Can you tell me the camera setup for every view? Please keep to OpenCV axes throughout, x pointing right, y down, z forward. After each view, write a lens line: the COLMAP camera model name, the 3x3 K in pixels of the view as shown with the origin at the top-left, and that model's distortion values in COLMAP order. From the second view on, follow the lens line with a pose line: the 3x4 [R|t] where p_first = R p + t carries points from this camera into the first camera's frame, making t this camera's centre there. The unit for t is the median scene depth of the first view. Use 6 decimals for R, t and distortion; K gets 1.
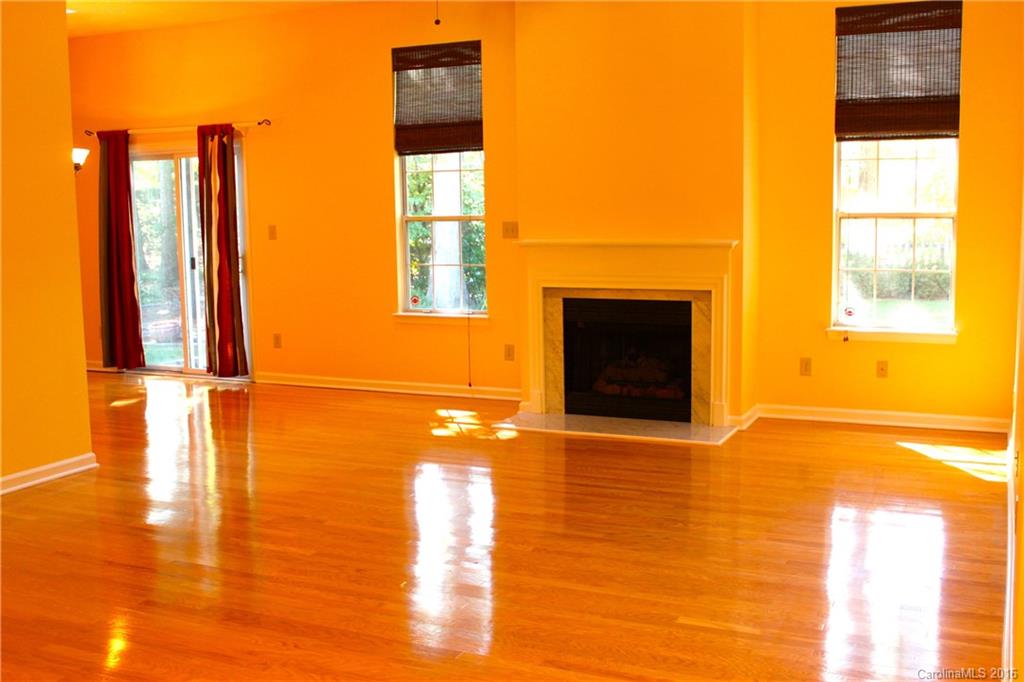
lens RADIAL K [[1143.0, 0, 512.0], [0, 1143.0, 341.0], [0, 0, 1]] dist [-0.000456, 0.002278]
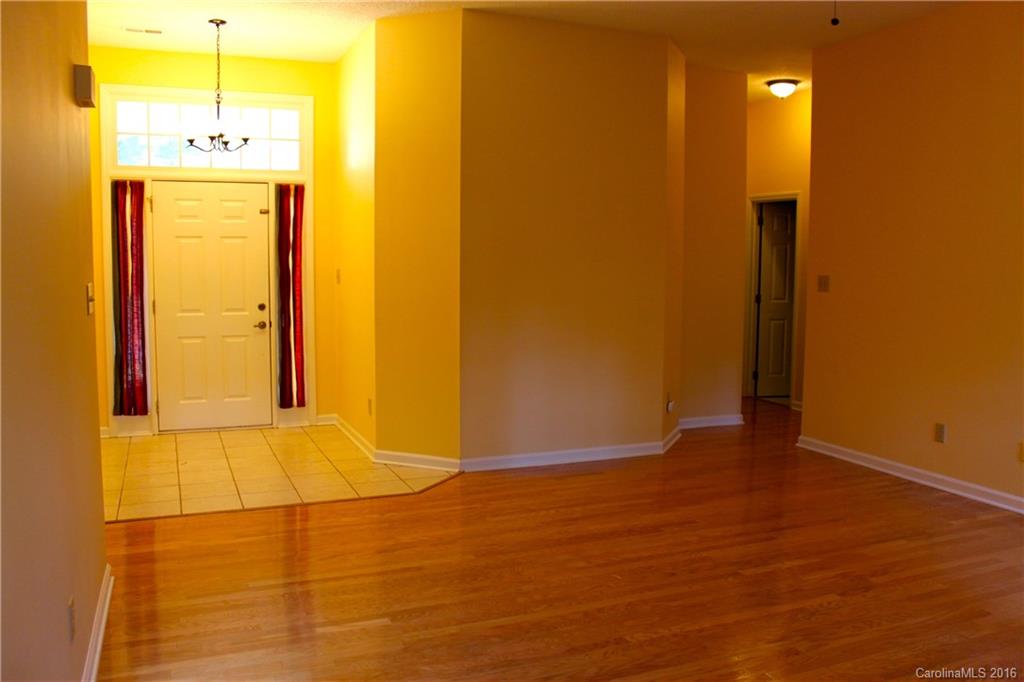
lens RADIAL K [[844.2, 0, 529.2], [0, 844.2, 340.8], [0, 0, 1]] dist [-0.168674, 0.144823]
pose [[-0.668286, 0.078885, -0.739710, 0.556713], [-0.093845, 0.977478, 0.189025, -0.169977], [0.737962, 0.195741, -0.645831, 1.383379]]
